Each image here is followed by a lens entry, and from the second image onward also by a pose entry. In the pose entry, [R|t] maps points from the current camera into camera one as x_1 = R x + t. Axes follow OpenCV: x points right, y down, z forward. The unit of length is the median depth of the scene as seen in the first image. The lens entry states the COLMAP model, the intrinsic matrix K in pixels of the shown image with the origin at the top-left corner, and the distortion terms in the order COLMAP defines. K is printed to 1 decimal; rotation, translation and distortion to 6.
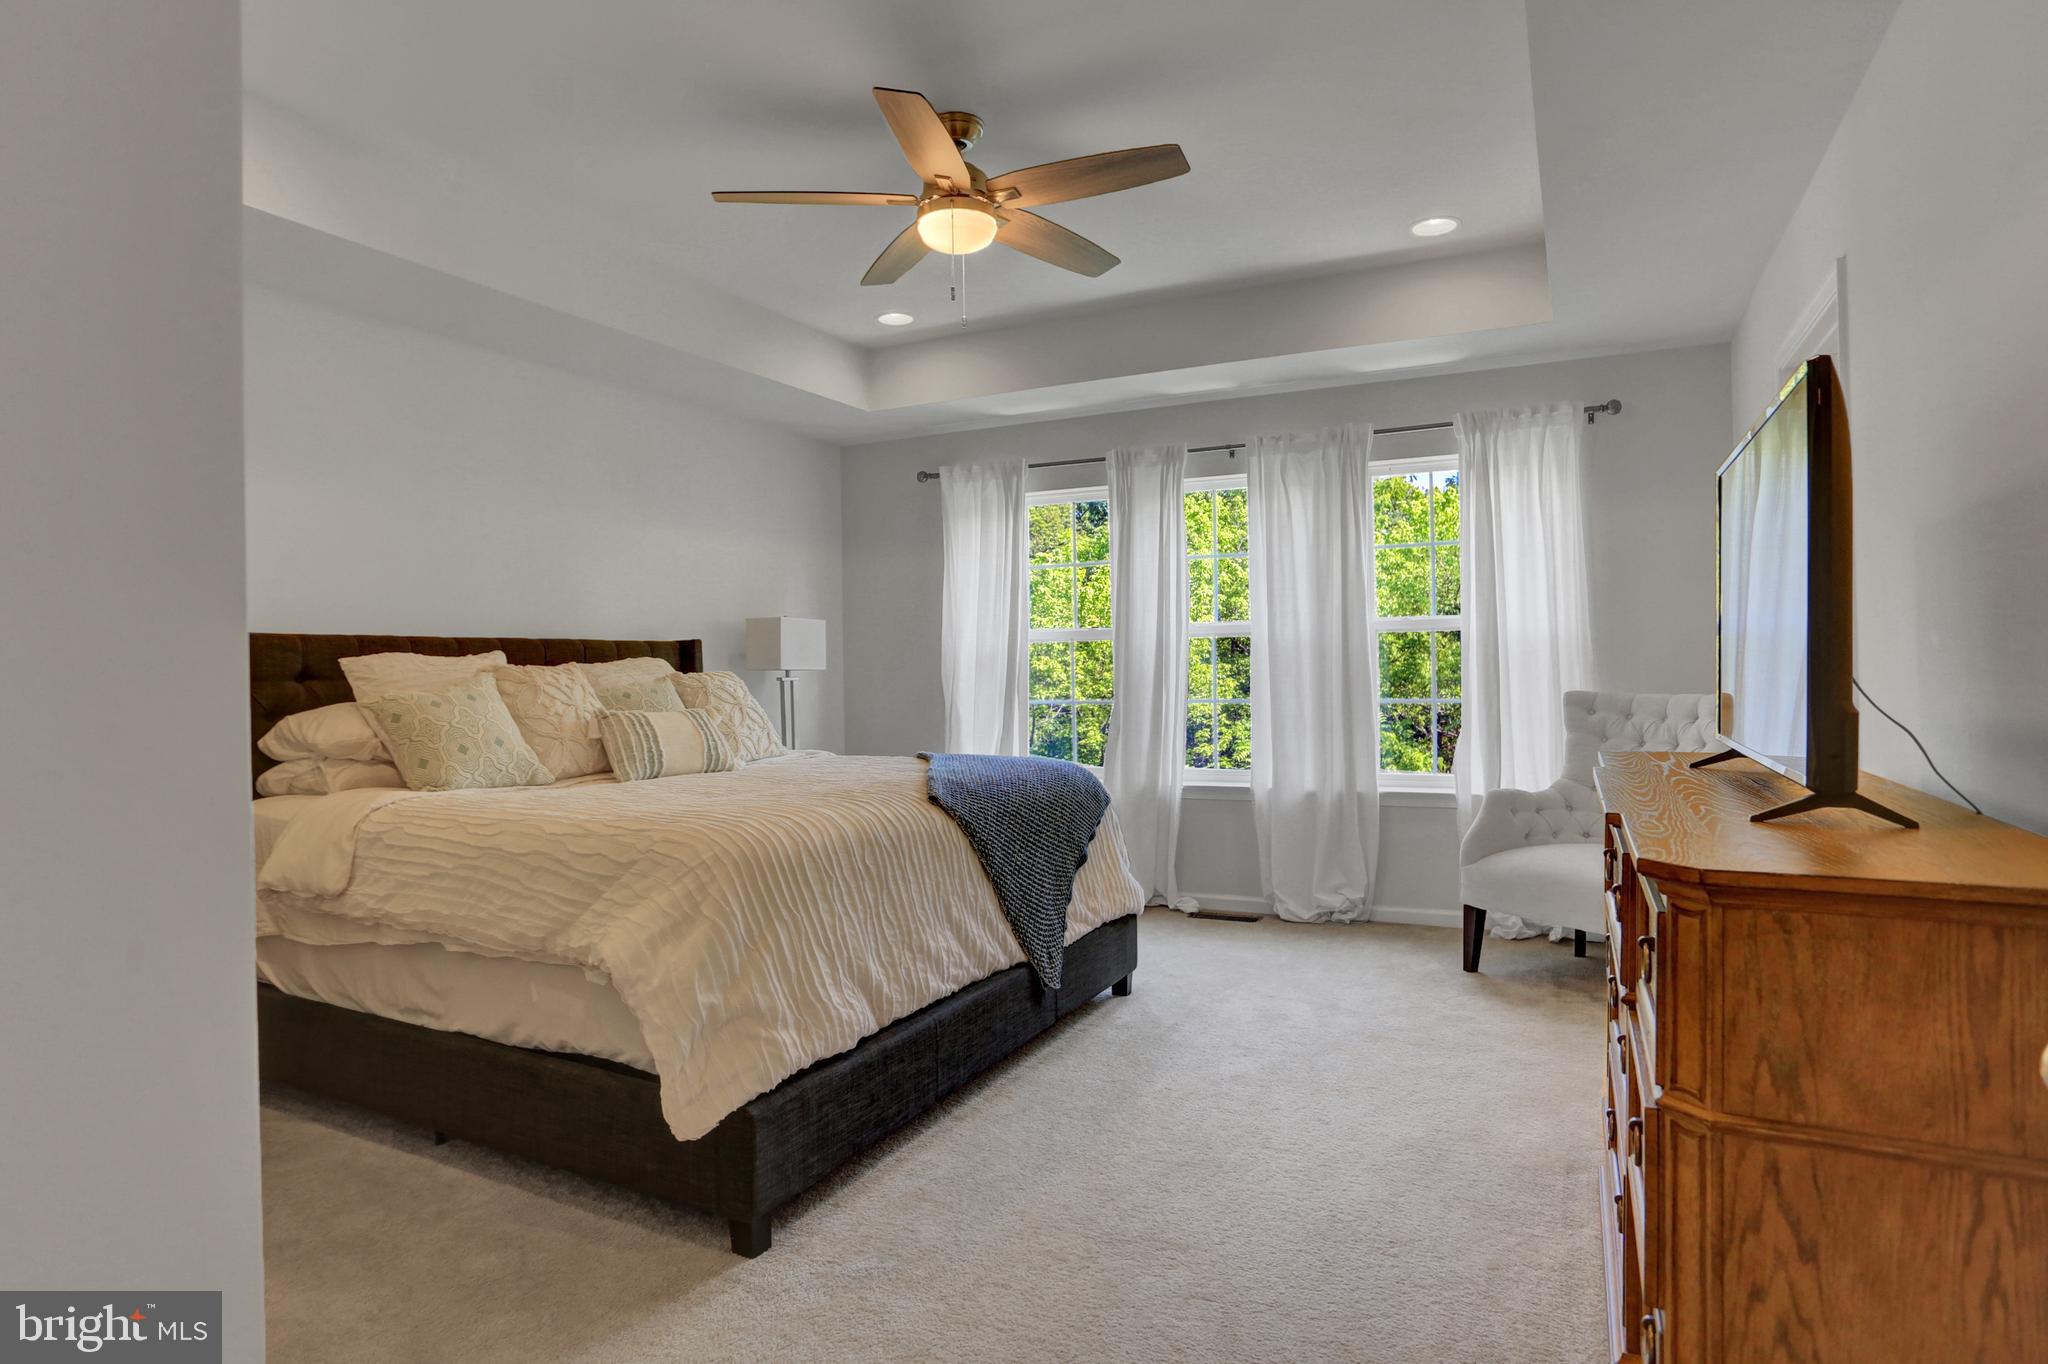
lens RADIAL K [[1133.6, 0, 1021.2], [0, 1133.6, 661.5], [0, 0, 1]] dist [-0.043412, 0.000621]
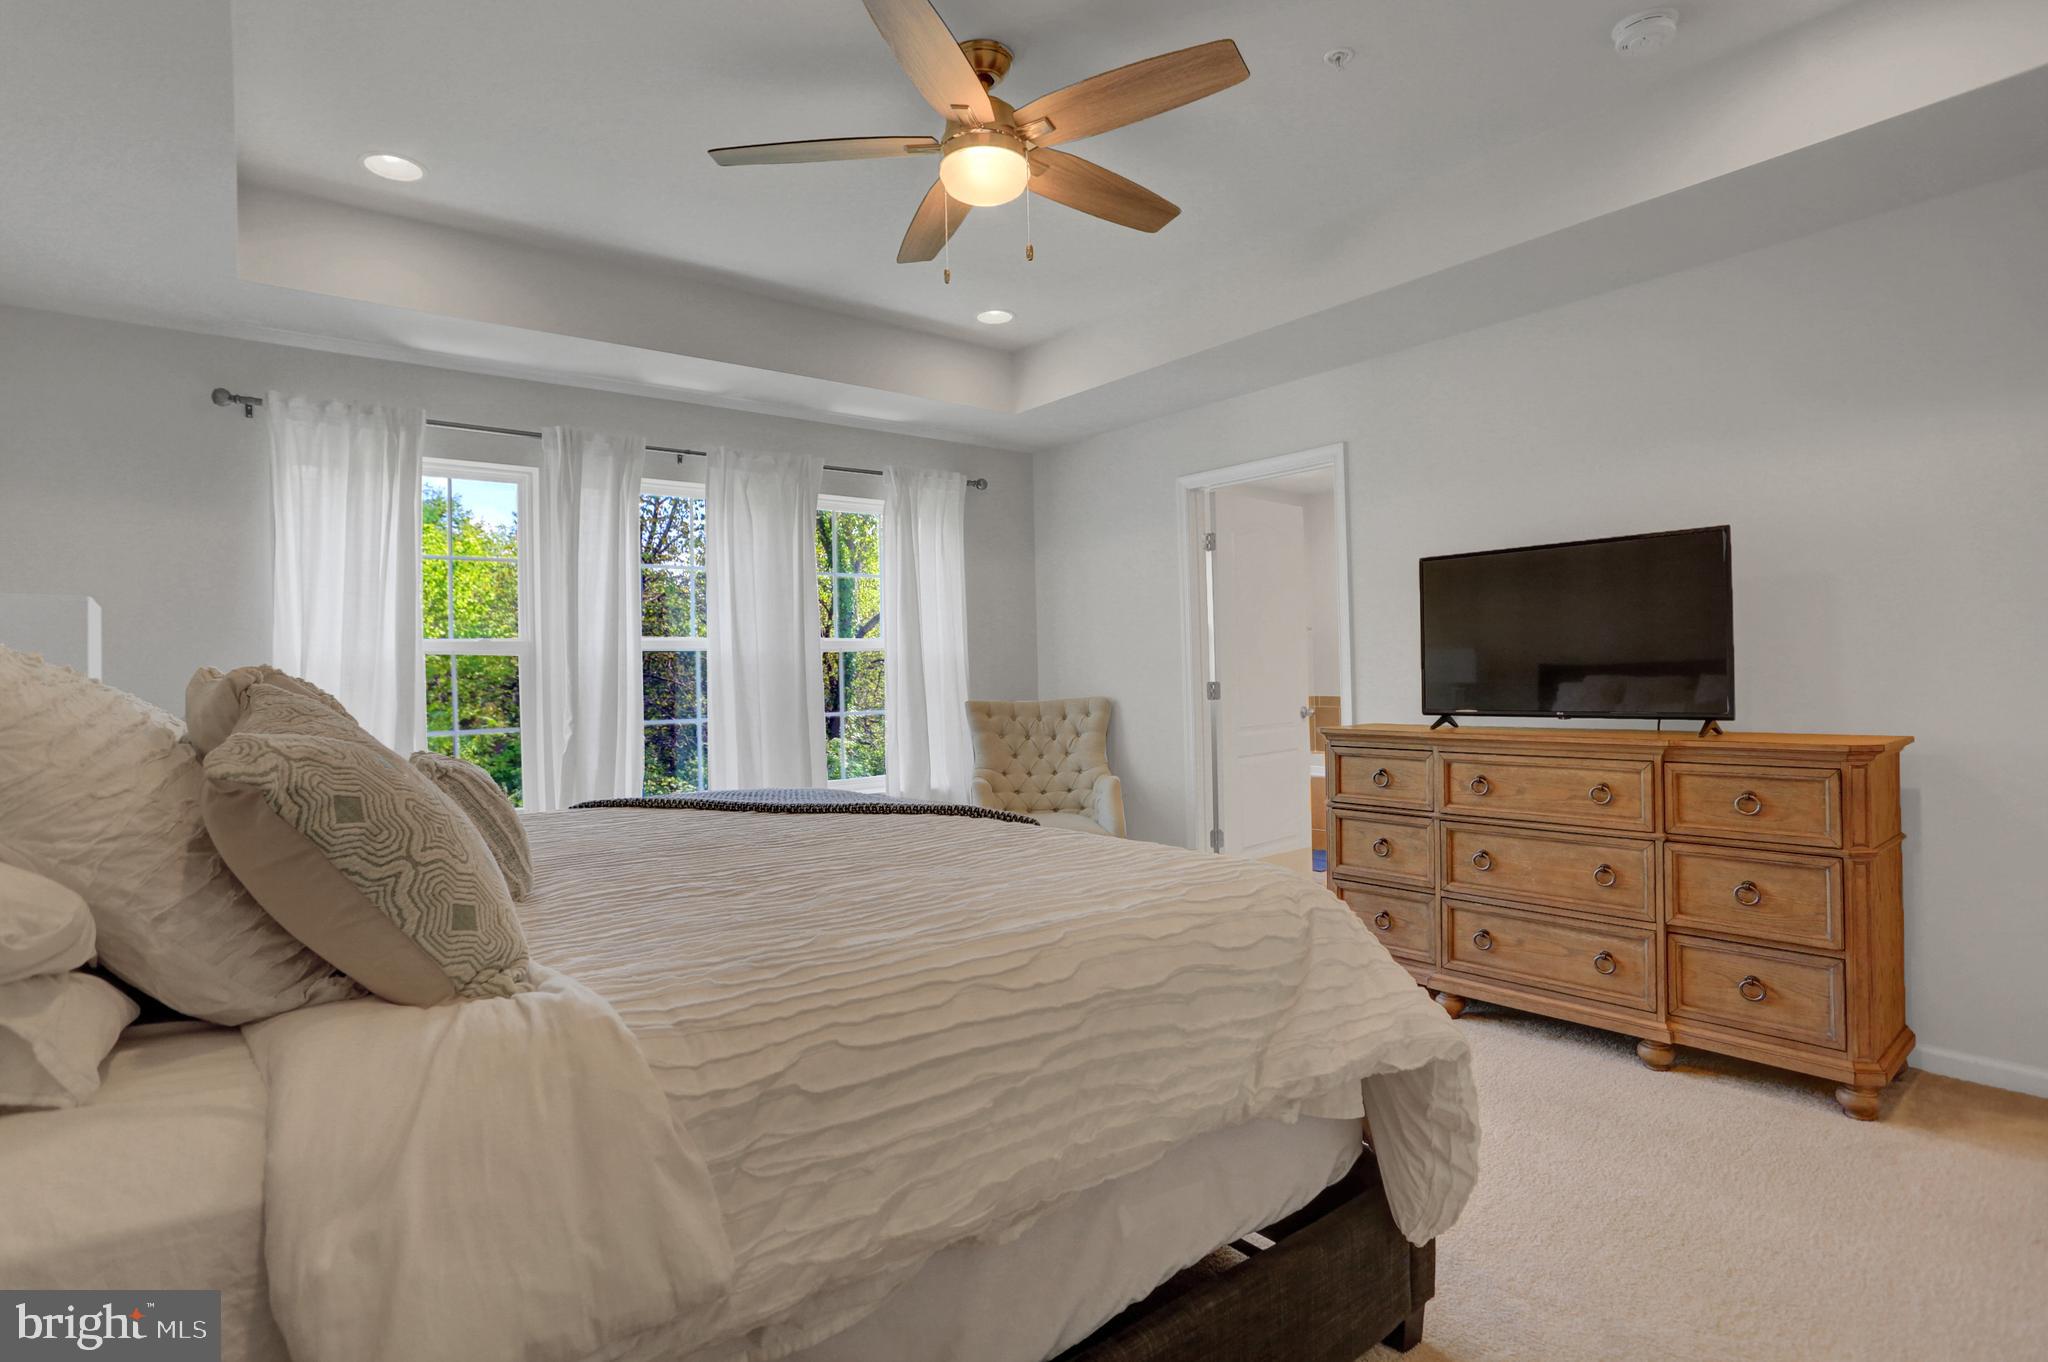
lens RADIAL K [[999.5, 0, 1029.3], [0, 999.5, 662.7], [0, 0, 1]] dist [-0.070679, 0.028930]
pose [[0.417278, 0.014830, 0.908658, -0.534622], [0.011998, 0.999690, -0.021826, 0.009363], [-0.908700, 0.020010, 0.416970, 0.480445]]
